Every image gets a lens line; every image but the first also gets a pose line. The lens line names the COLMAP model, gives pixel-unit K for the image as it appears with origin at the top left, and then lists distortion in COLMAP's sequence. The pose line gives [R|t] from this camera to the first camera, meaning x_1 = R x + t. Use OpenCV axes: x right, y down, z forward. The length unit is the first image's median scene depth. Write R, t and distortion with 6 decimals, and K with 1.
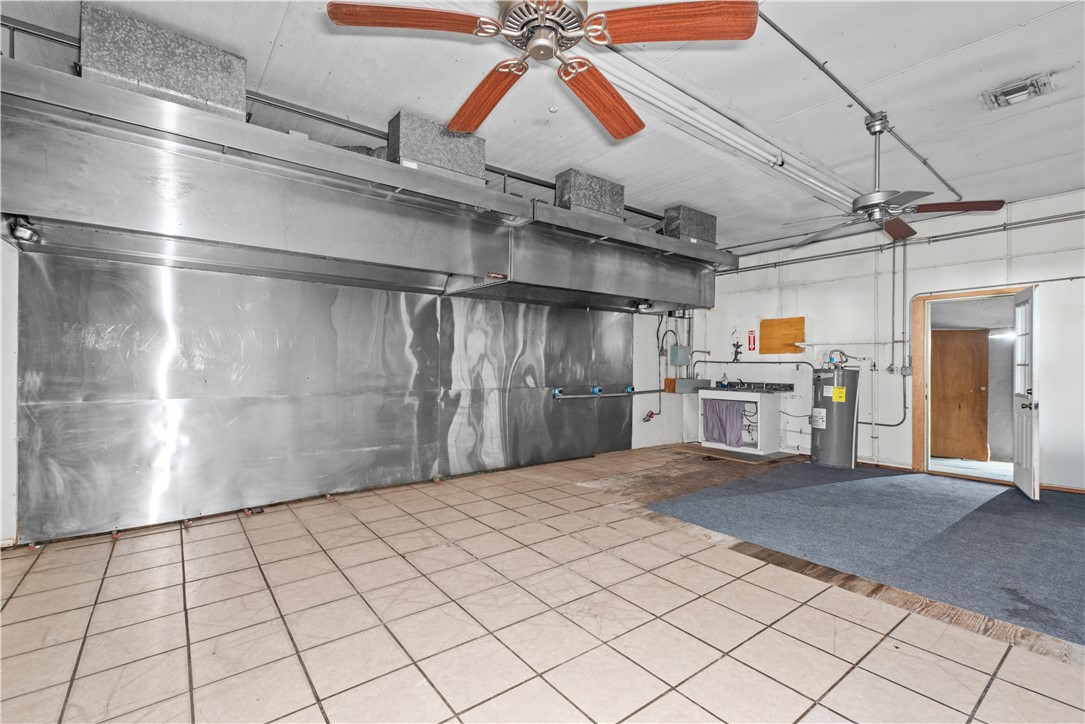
lens RADIAL K [[486.7, 0, 540.5], [0, 486.7, 361.0], [0, 0, 1]] dist [0.004770, -0.000447]
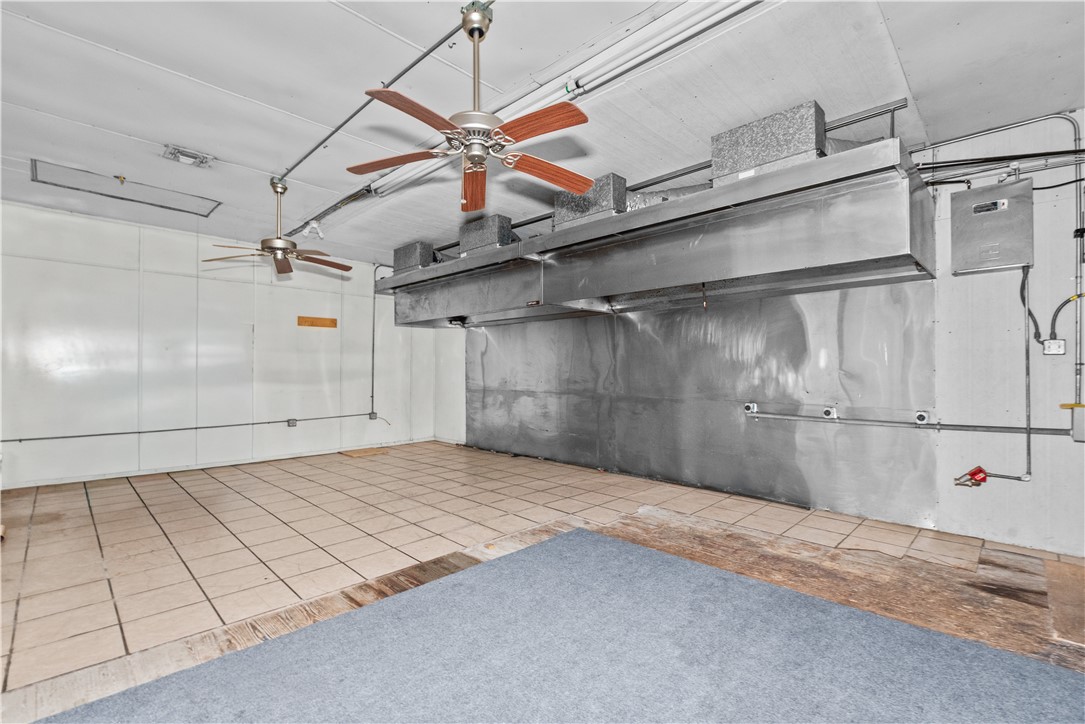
lens RADIAL K [[486.7, 0, 538.7], [0, 486.7, 367.0], [0, 0, 1]] dist [0.004770, -0.000447]
pose [[0.113700, -0.014579, -0.993408, 1.188411], [0.005530, 0.999886, -0.014041, 0.008955], [0.993500, -0.003897, 0.113767, 0.874323]]
